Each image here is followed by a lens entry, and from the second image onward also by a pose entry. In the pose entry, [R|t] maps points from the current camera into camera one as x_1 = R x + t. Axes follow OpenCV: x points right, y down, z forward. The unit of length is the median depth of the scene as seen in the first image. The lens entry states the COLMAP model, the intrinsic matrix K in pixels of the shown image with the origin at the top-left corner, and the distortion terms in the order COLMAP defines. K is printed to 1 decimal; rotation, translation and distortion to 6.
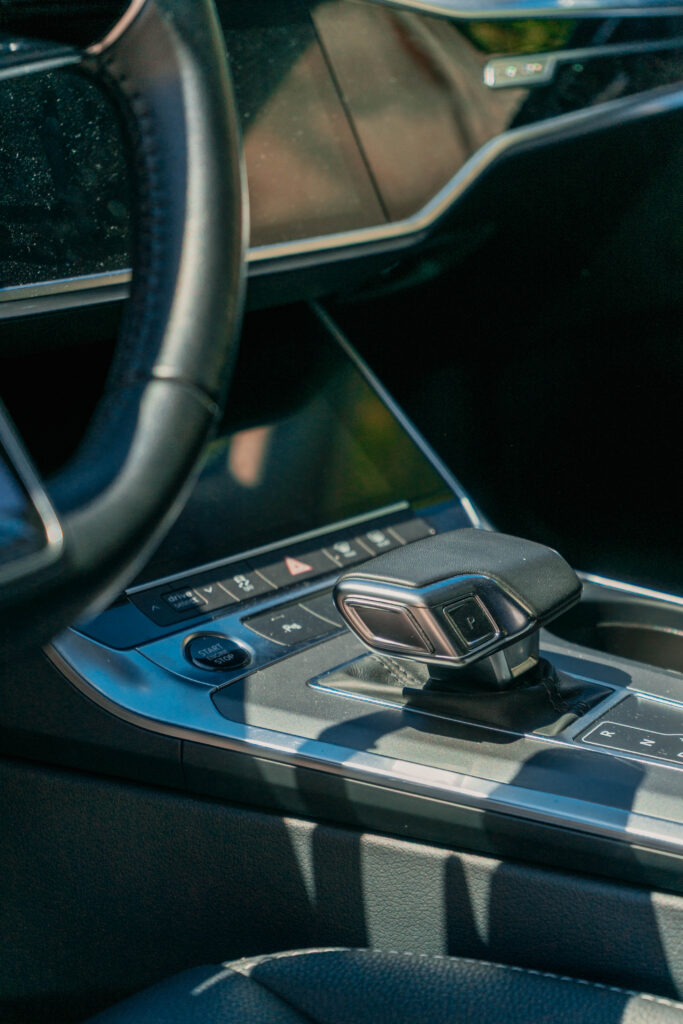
lens RADIAL K [[2014.6, 0, 341.5], [0, 2014.6, 512.0], [0, 0, 1]] dist [-0.022915, 0.345382]
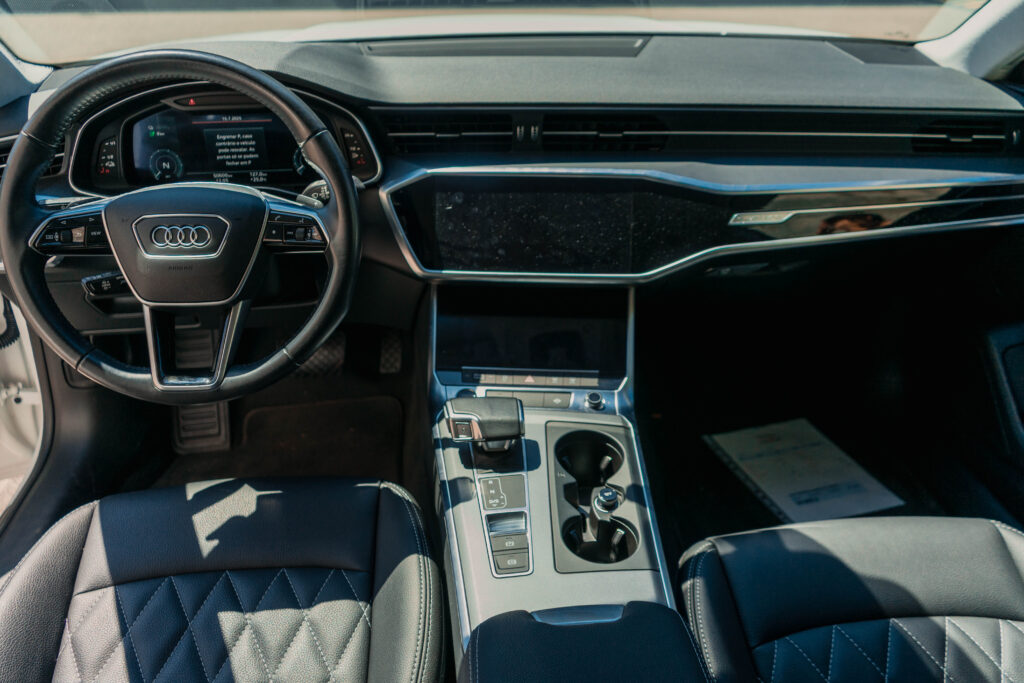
lens RADIAL K [[815.0, 0, 512.0], [0, 815.0, 341.5], [0, 0, 1]] dist [-0.012331, -0.002961]
pose [[0.610776, 0.404903, -0.680445, 0.922641], [-0.207413, 0.911169, 0.356020, -0.544324], [0.764155, -0.076316, 0.640503, 0.238621]]
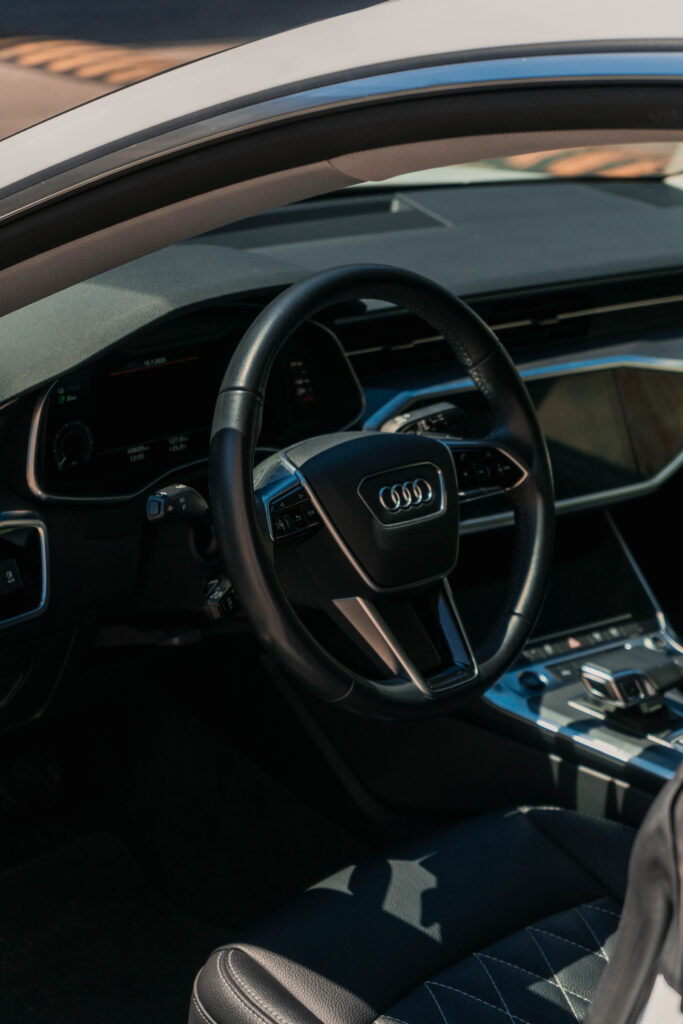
lens RADIAL K [[2014.6, 0, 341.5], [0, 2014.6, 512.0], [0, 0, 1]] dist [-0.022915, 0.345382]
pose [[0.975795, 0.121404, -0.181895, 0.140153], [-0.109110, 0.991107, 0.076172, -0.315156], [0.189525, -0.054482, 0.980363, -1.510216]]
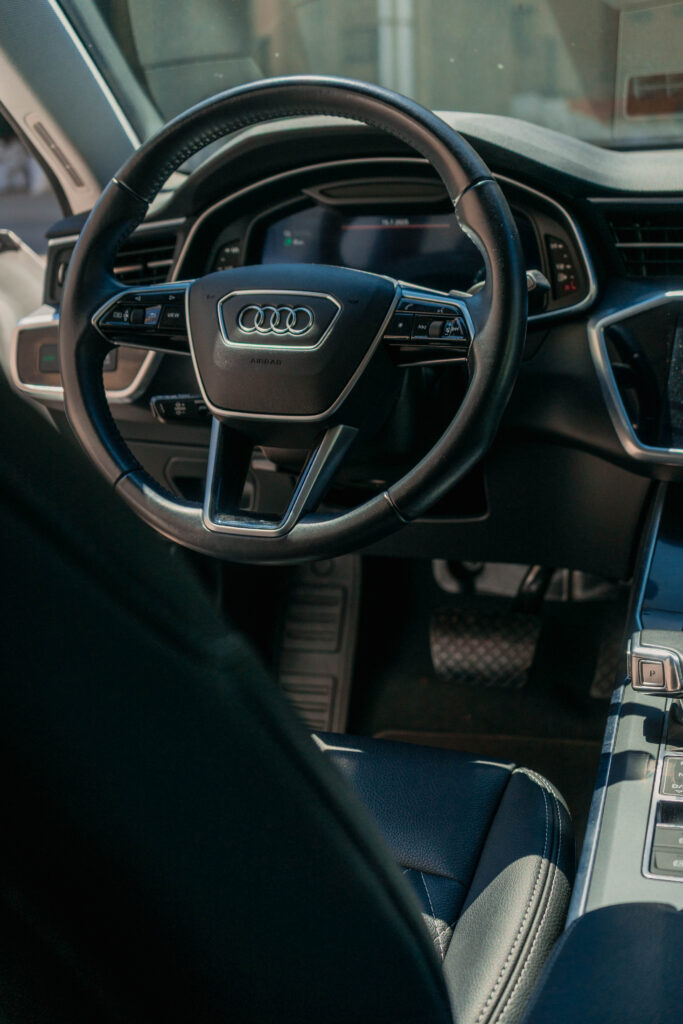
lens RADIAL K [[1465.0, 0, 341.5], [0, 1465.0, 512.0], [0, 0, 1]] dist [0.030109, 0.017077]
pose [[0.217107, 0.264070, -0.939751, 1.244785], [-0.209272, 0.952921, 0.219423, -0.328019], [0.953451, 0.149025, 0.262148, 0.334005]]
